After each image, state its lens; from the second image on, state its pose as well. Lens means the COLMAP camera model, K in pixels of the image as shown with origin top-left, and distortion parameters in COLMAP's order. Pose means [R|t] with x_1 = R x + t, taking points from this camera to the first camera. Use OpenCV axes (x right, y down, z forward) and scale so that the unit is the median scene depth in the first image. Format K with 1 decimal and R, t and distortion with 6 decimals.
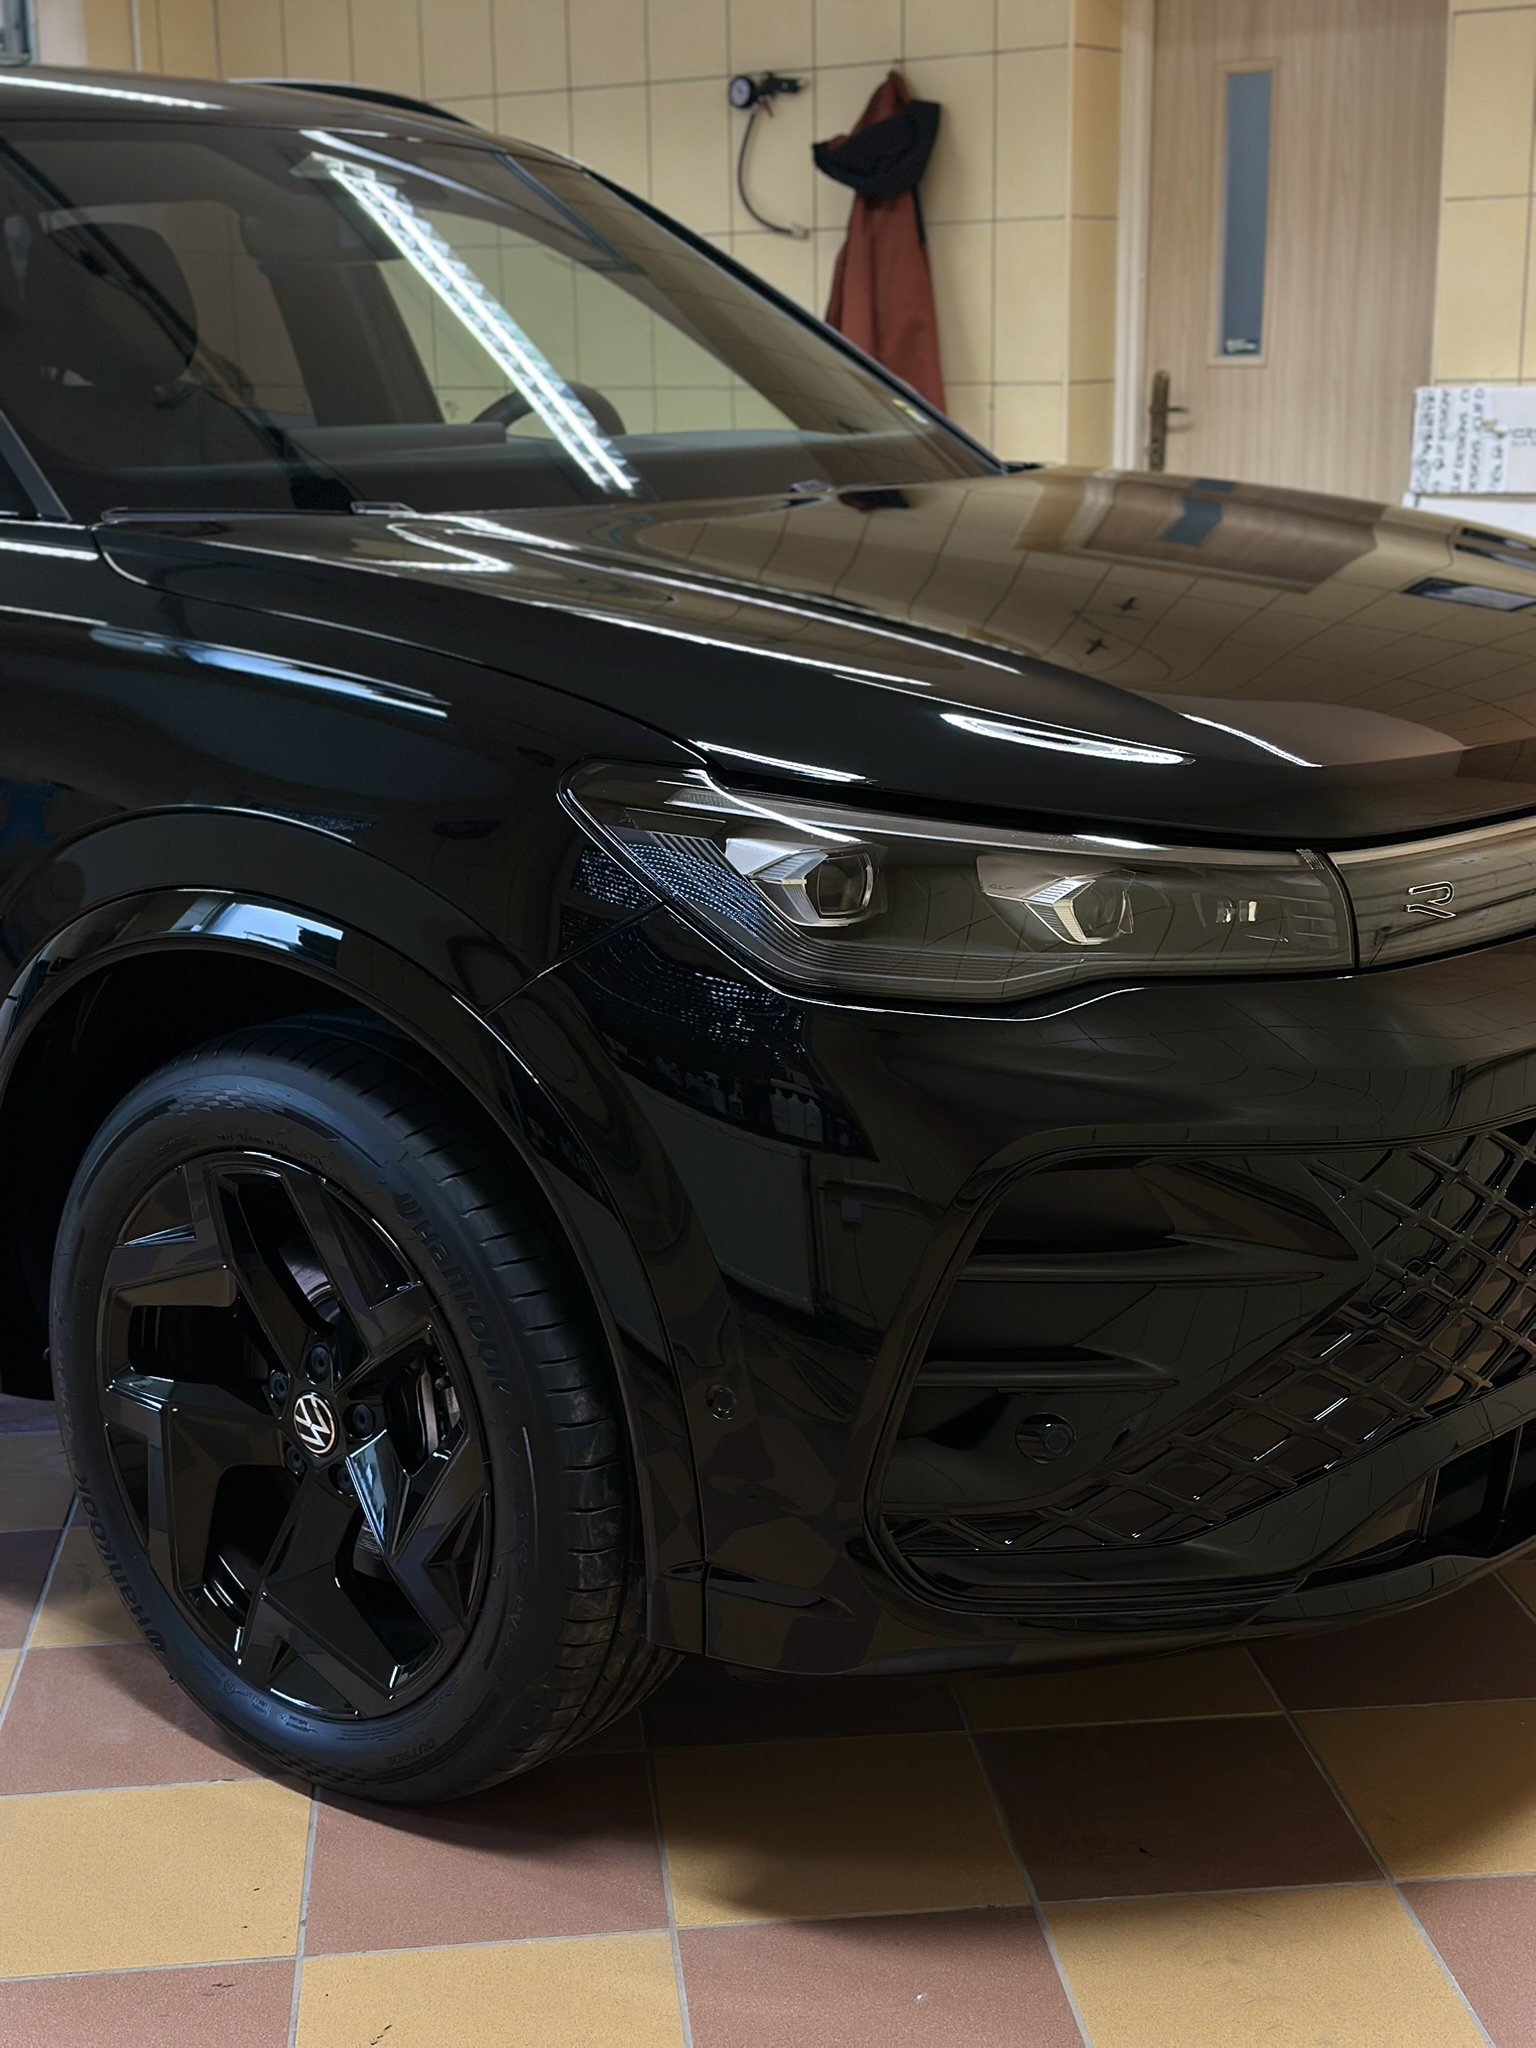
lens RADIAL K [[2897.7, 0, 770.0], [0, 2897.7, 1056.4], [0, 0, 1]] dist [0.063165, 0.000000]
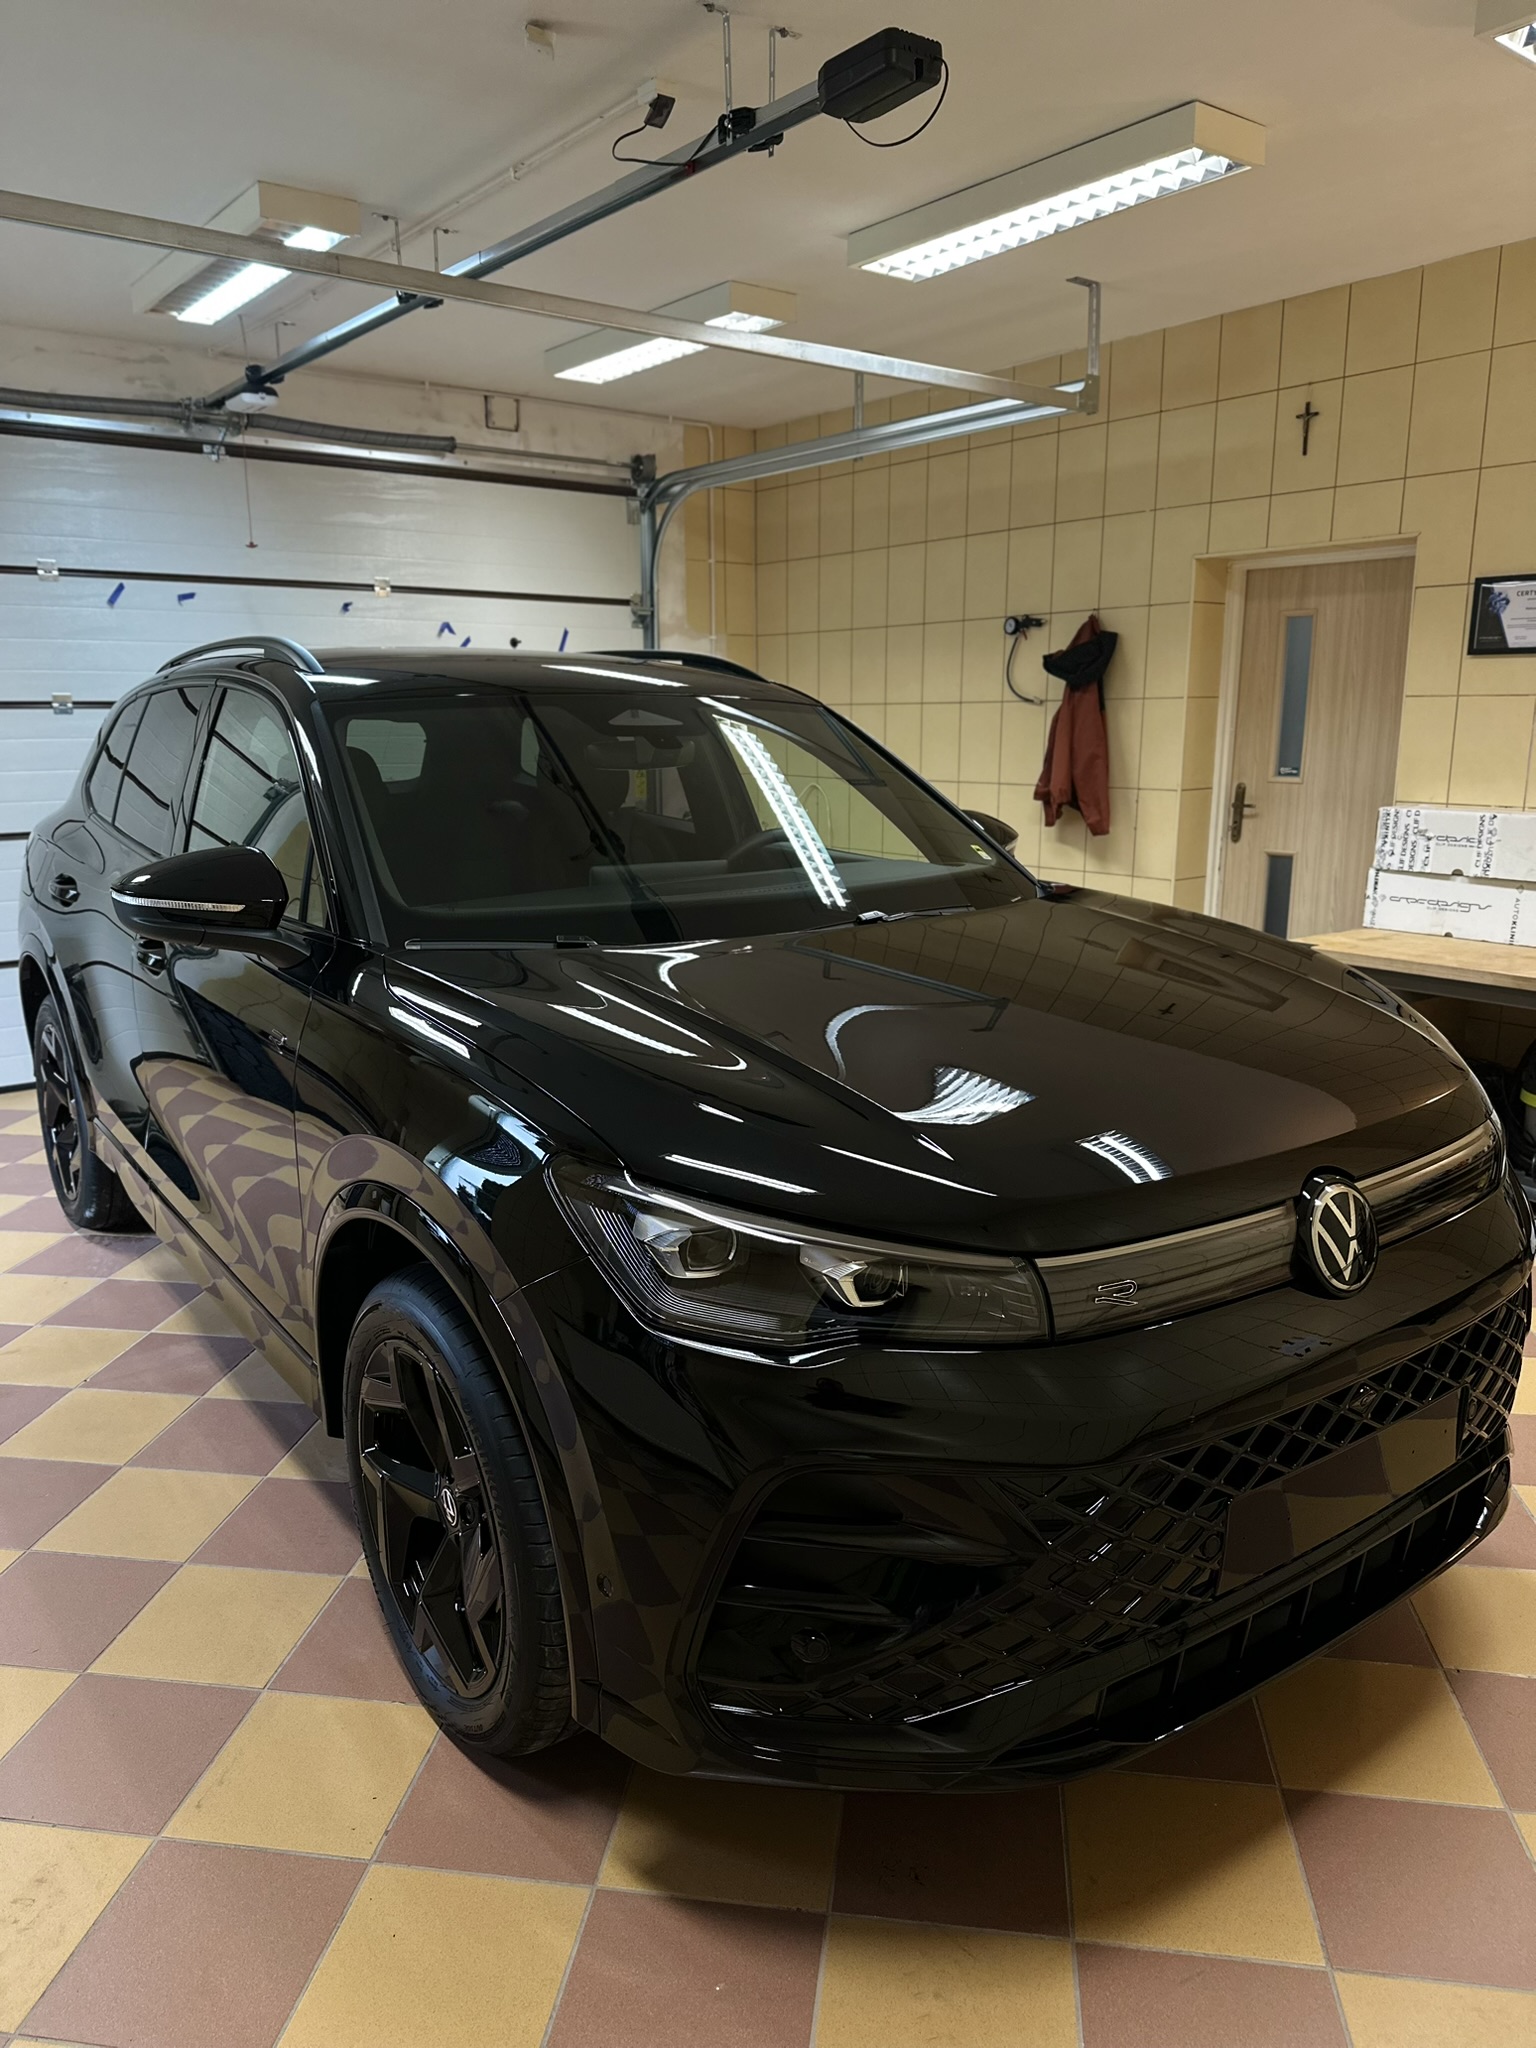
lens RADIAL K [[1449.3, 0, 769.7], [0, 1449.3, 1034.1], [0, 0, 1]] dist [0.018895, -0.031303]
pose [[0.968350, 0.065477, -0.240854, 0.201078], [-0.069771, 0.997519, -0.009335, -0.146007], [0.239646, 0.025844, 0.970516, 0.234849]]
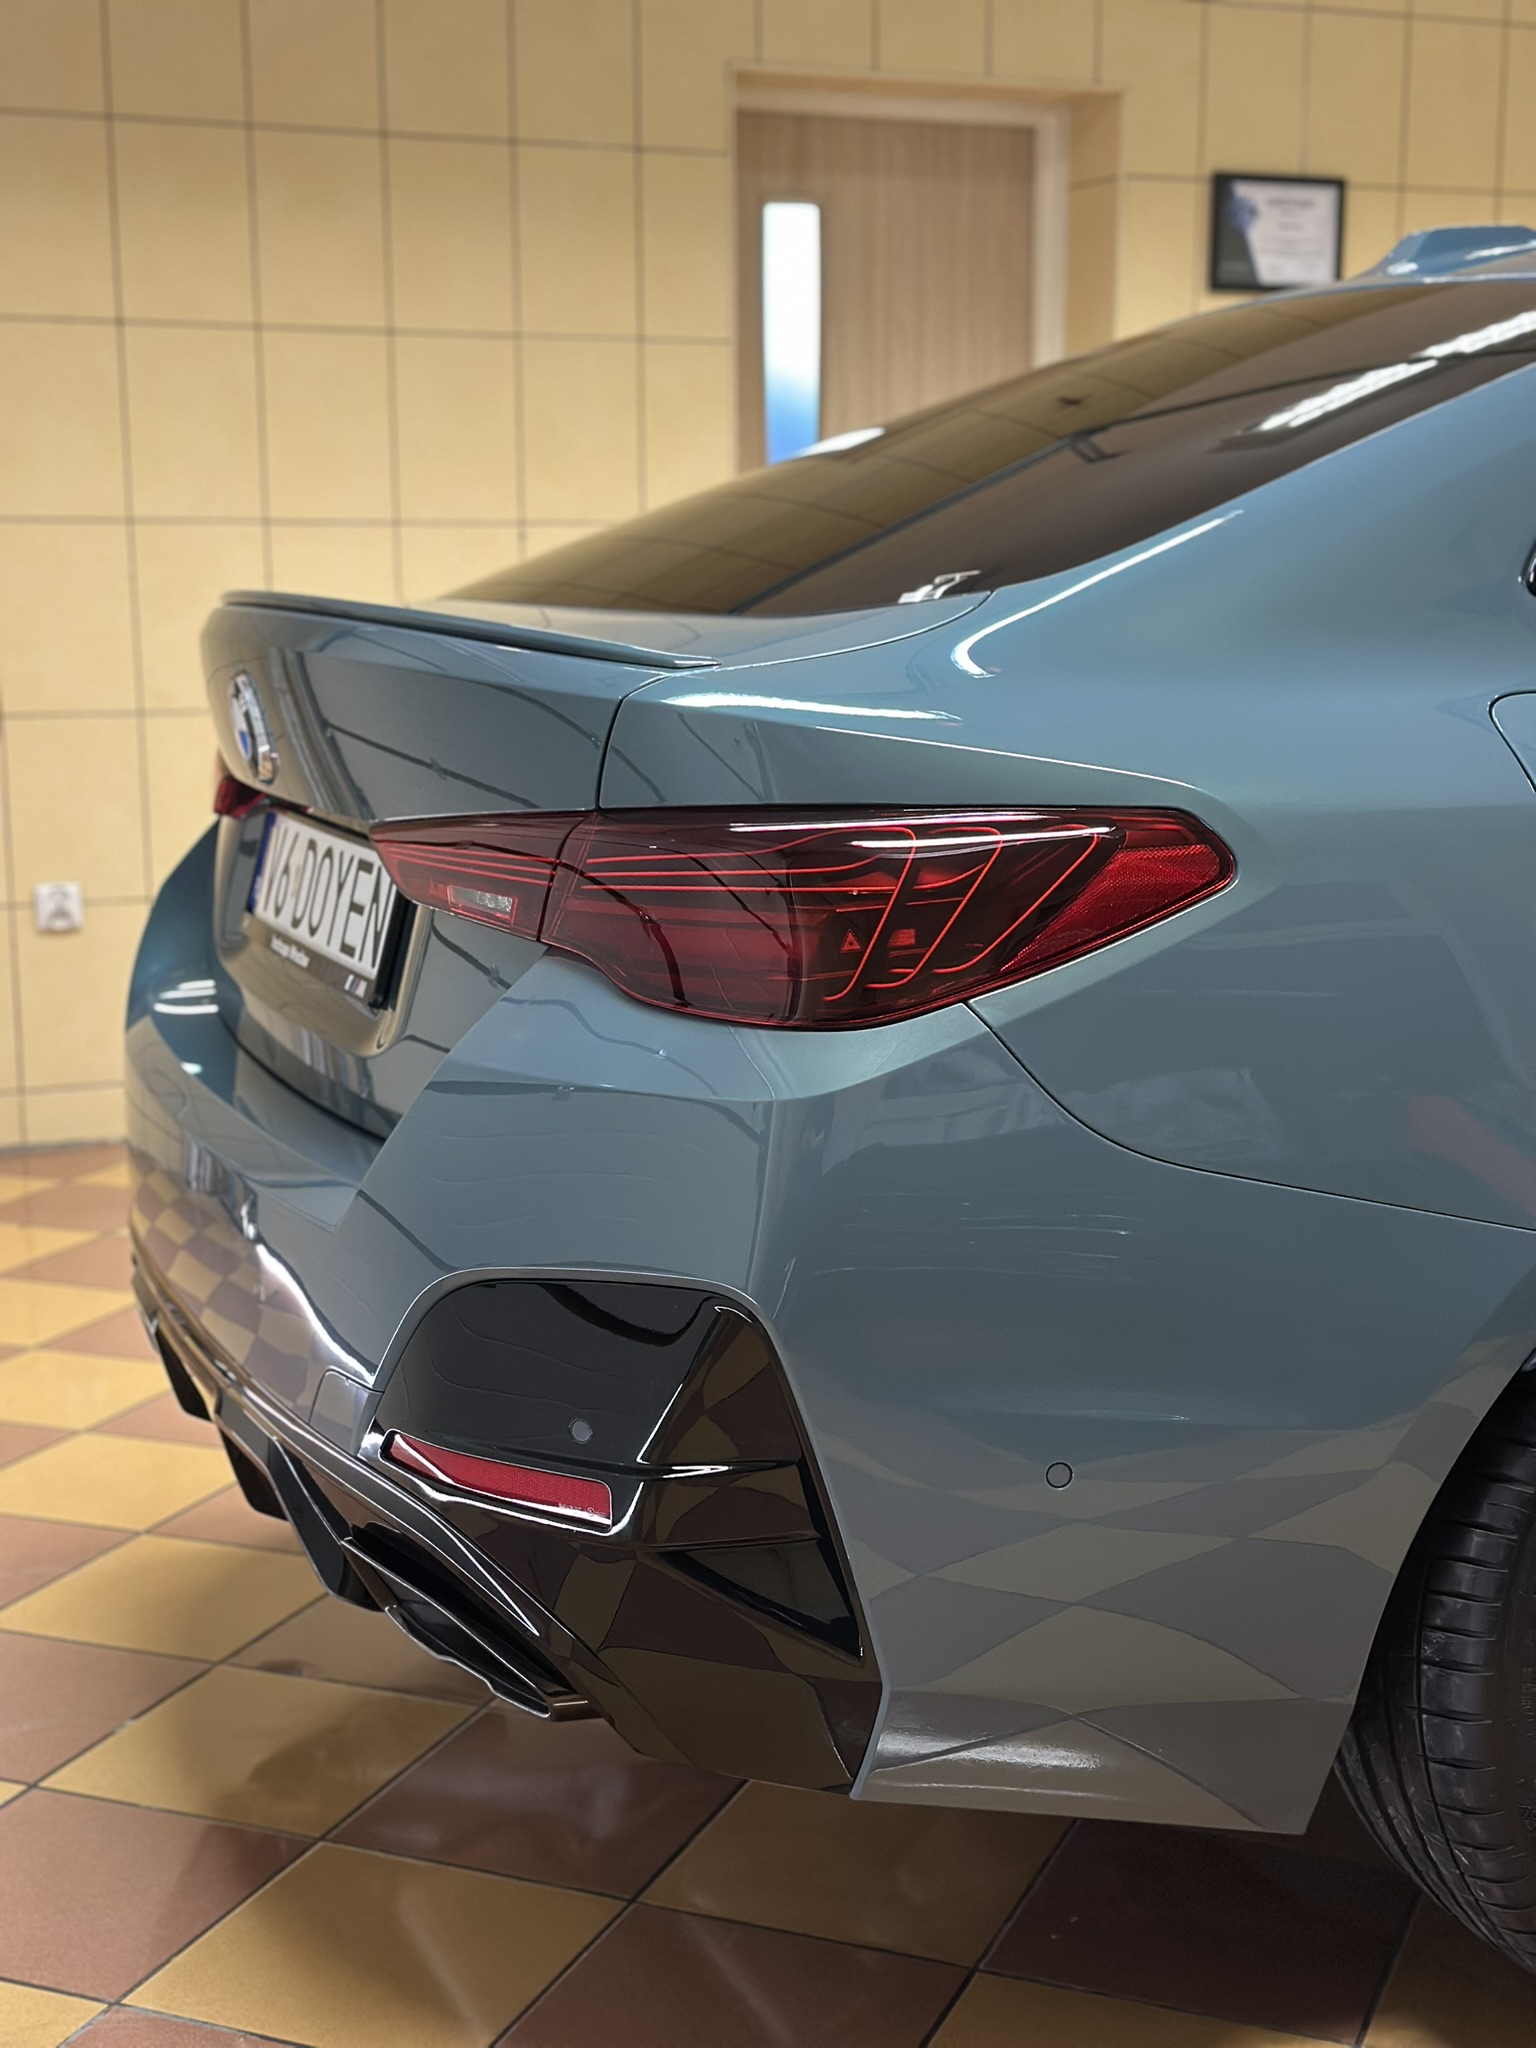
lens RADIAL K [[2897.7, 0, 746.4], [0, 2897.7, 968.4], [0, 0, 1]] dist [0.063165, 0.000000]
pose [[0.472727, -0.121818, 0.872748, -1.673324], [0.207255, 0.977986, 0.024246, -0.293786], [-0.856489, 0.169420, 0.487568, 1.436578]]
